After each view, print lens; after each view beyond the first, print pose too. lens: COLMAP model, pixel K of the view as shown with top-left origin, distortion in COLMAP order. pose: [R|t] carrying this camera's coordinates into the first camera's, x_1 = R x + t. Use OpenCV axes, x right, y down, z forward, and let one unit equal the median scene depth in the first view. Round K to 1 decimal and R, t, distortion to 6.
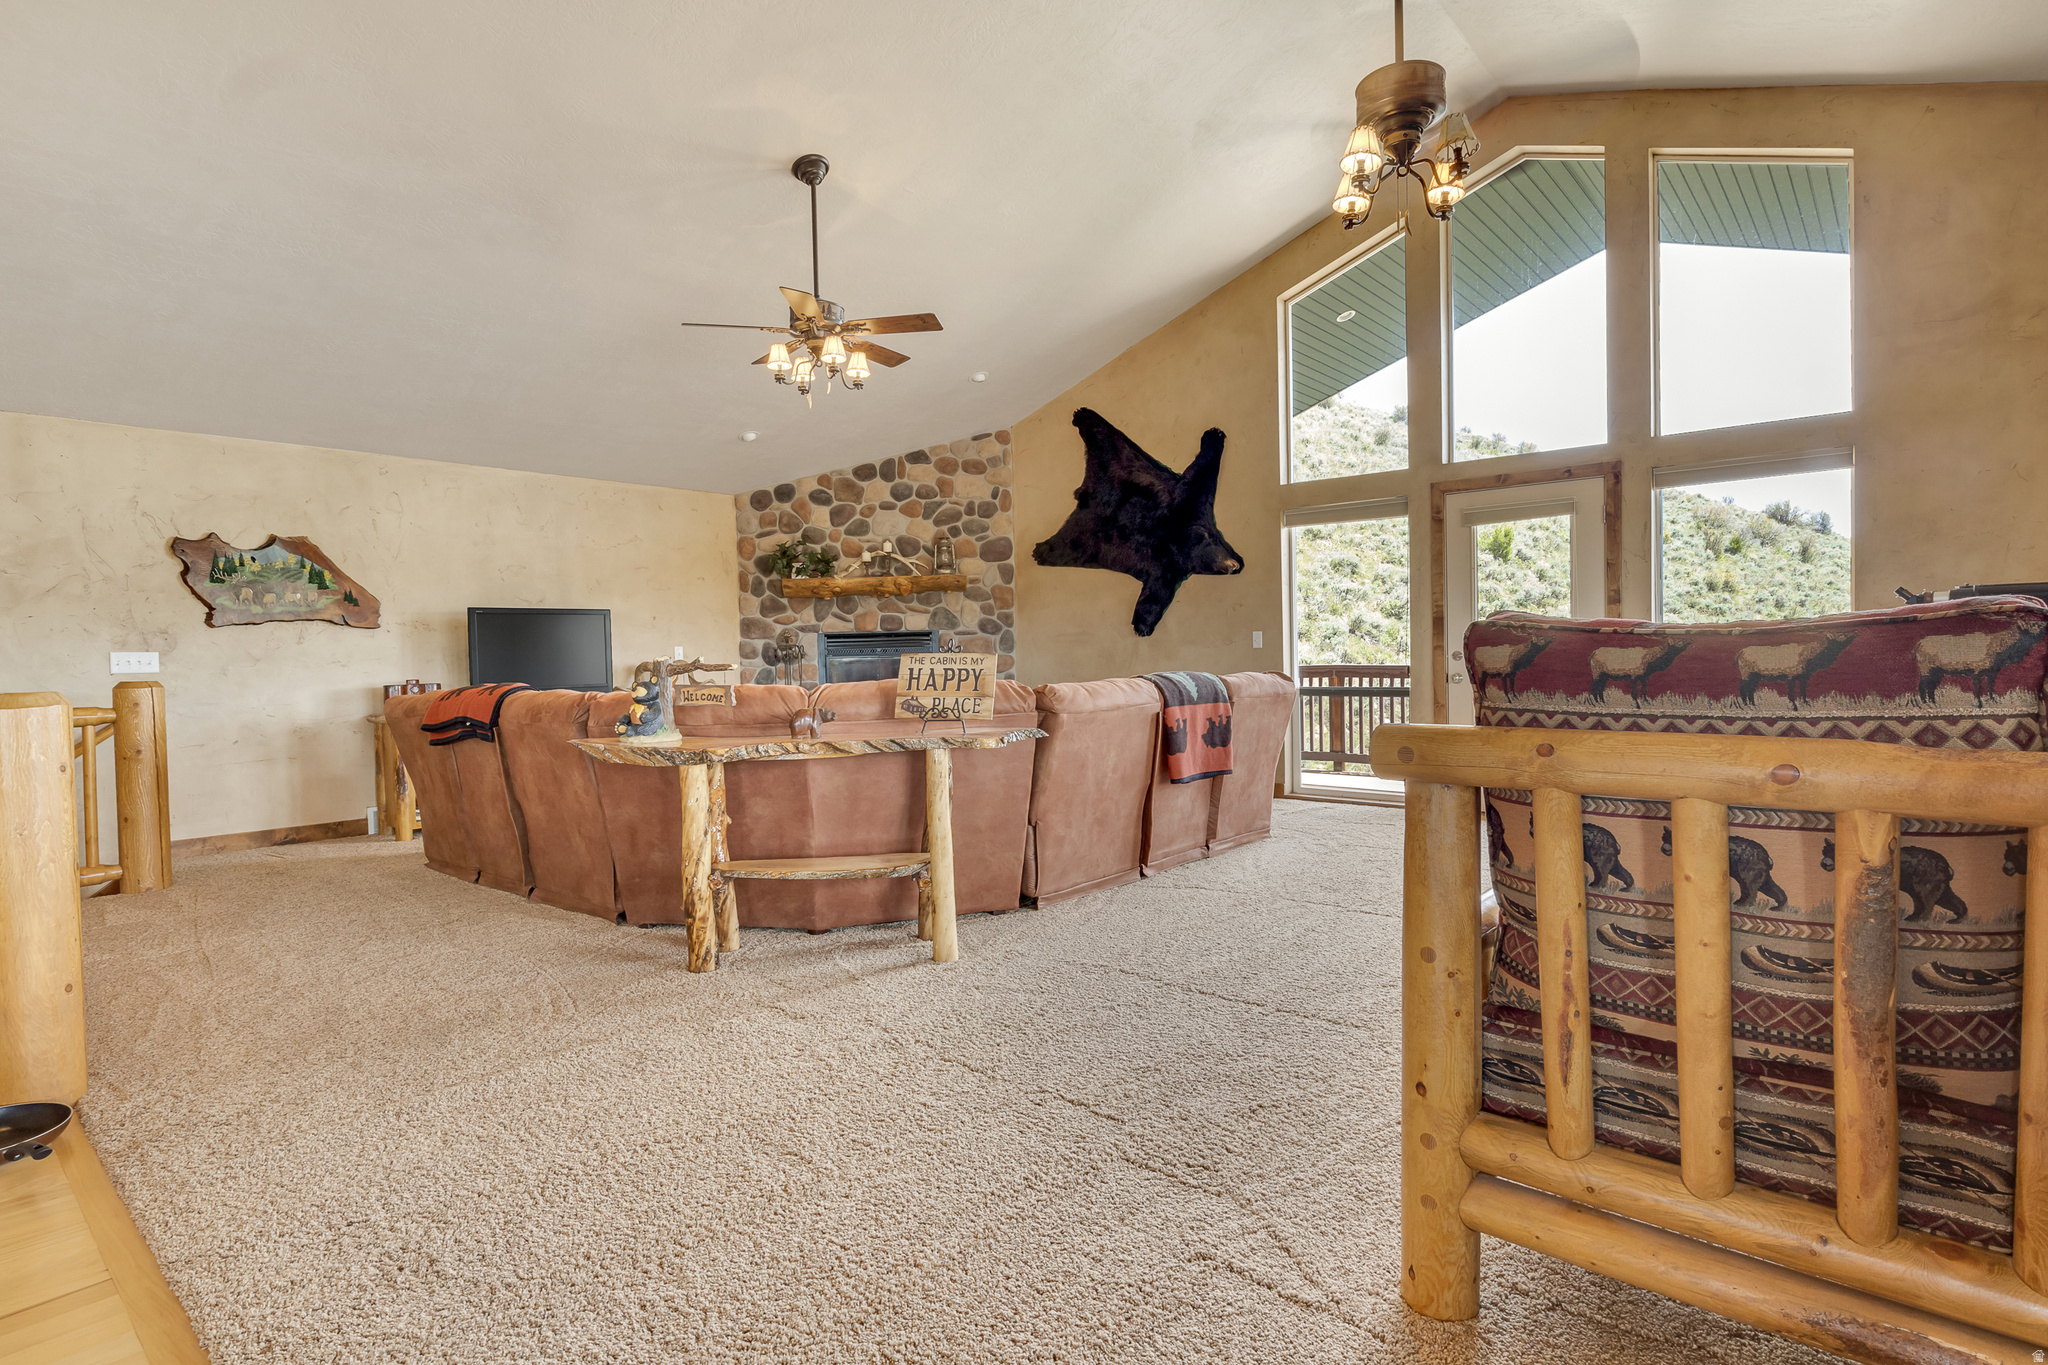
lens RADIAL K [[1030.2, 0, 1027.1], [0, 1030.2, 672.0], [0, 0, 1]] dist [-0.003219, -0.003803]
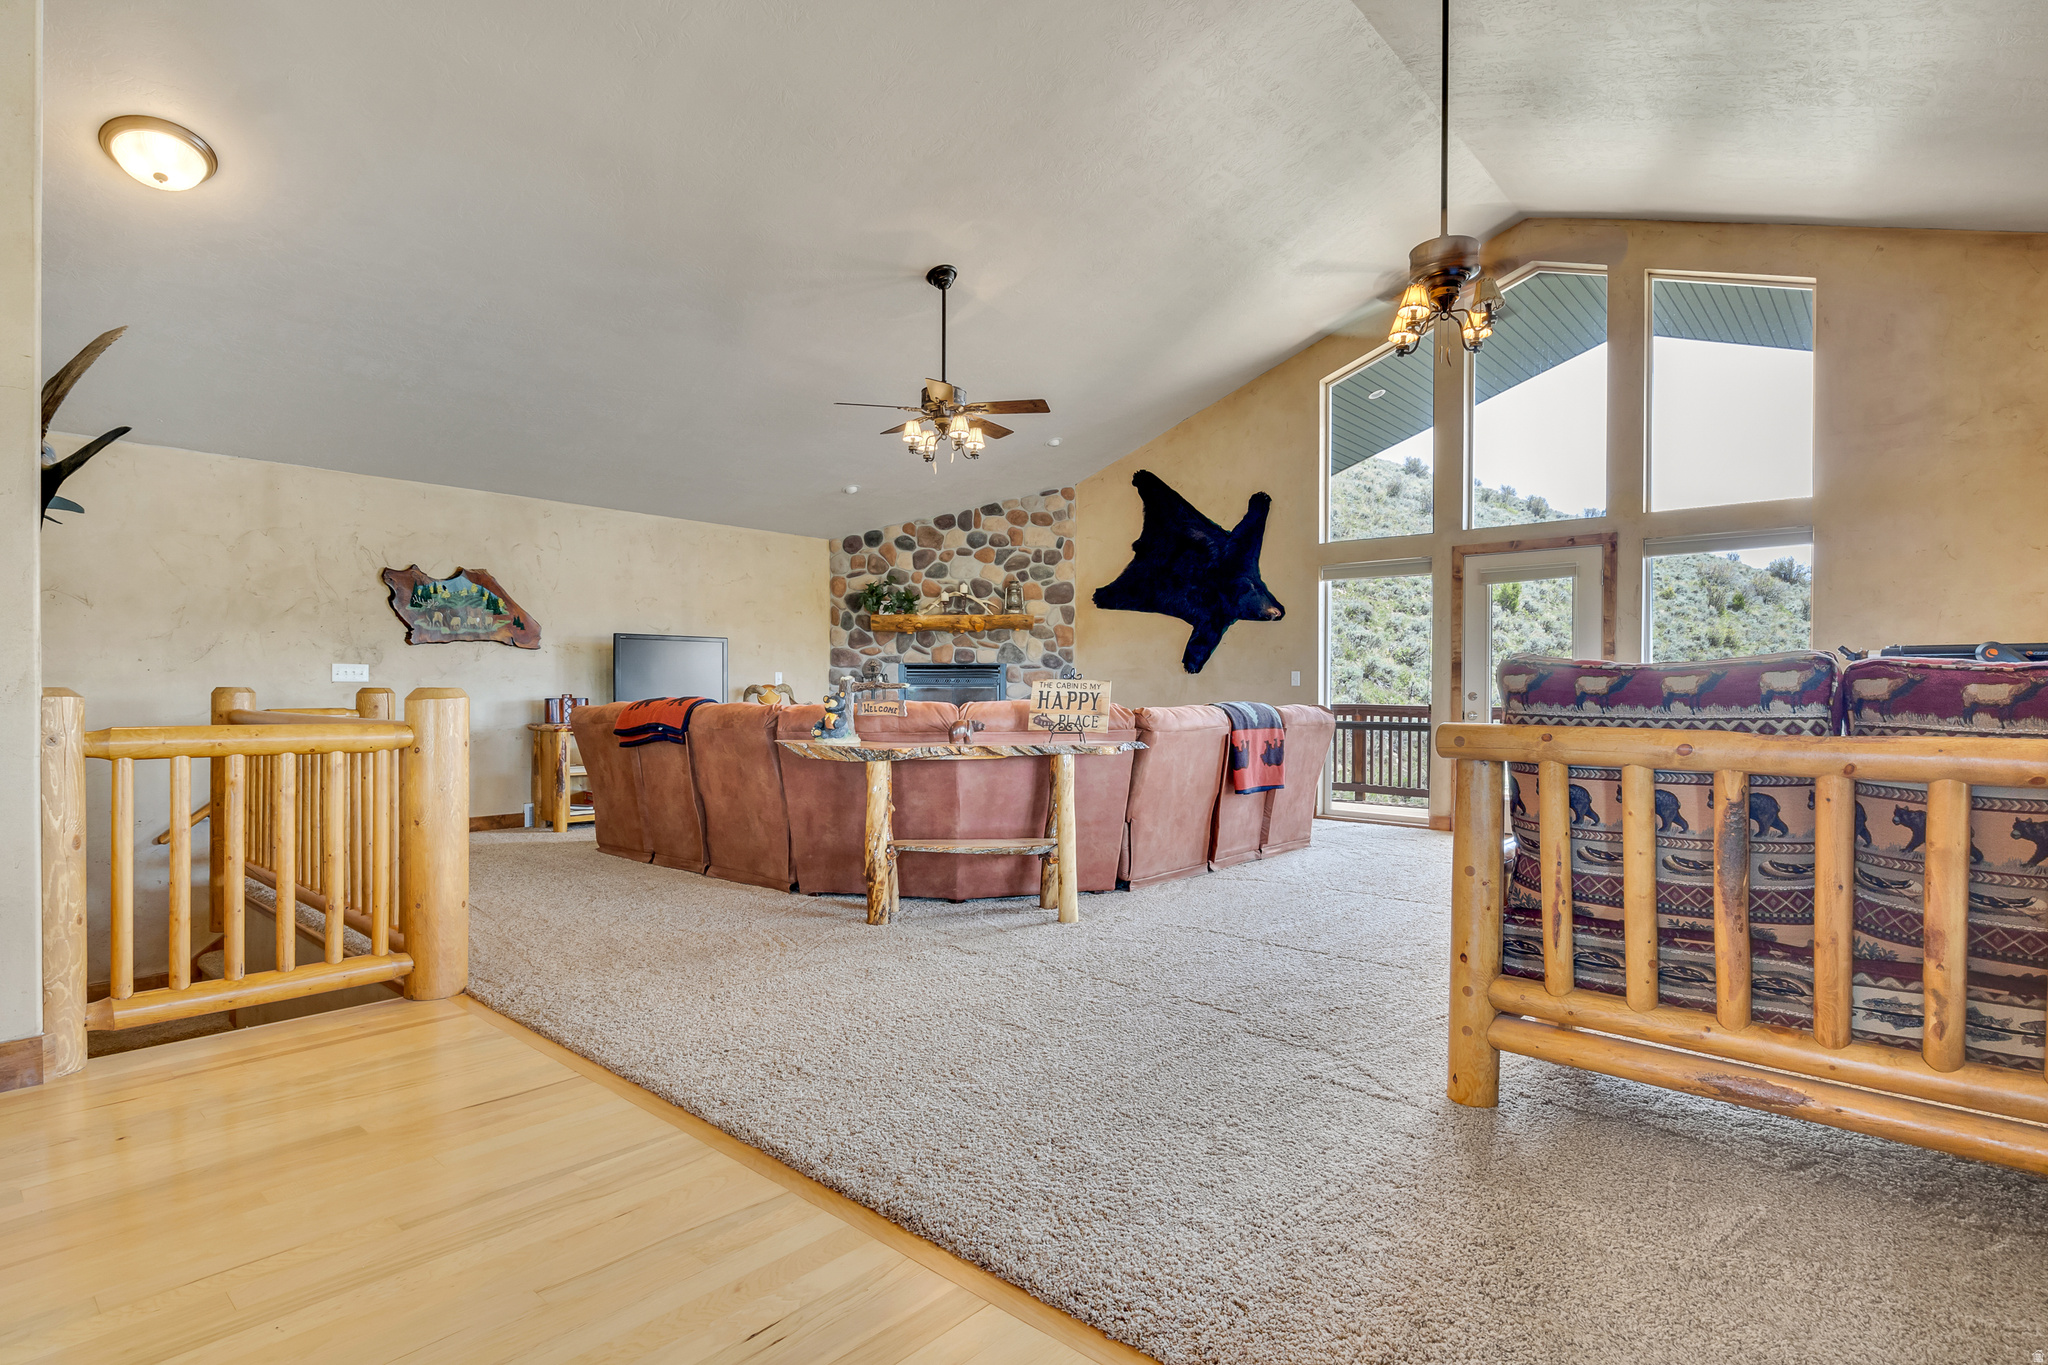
lens RADIAL K [[1030.2, 0, 1018.9], [0, 1030.2, 692.8], [0, 0, 1]] dist [-0.003219, -0.003803]
pose [[0.999632, 0.025064, -0.010377, -0.103917], [-0.025236, 0.999541, -0.016763, 0.016798], [0.009953, 0.017019, 0.999806, -0.209410]]
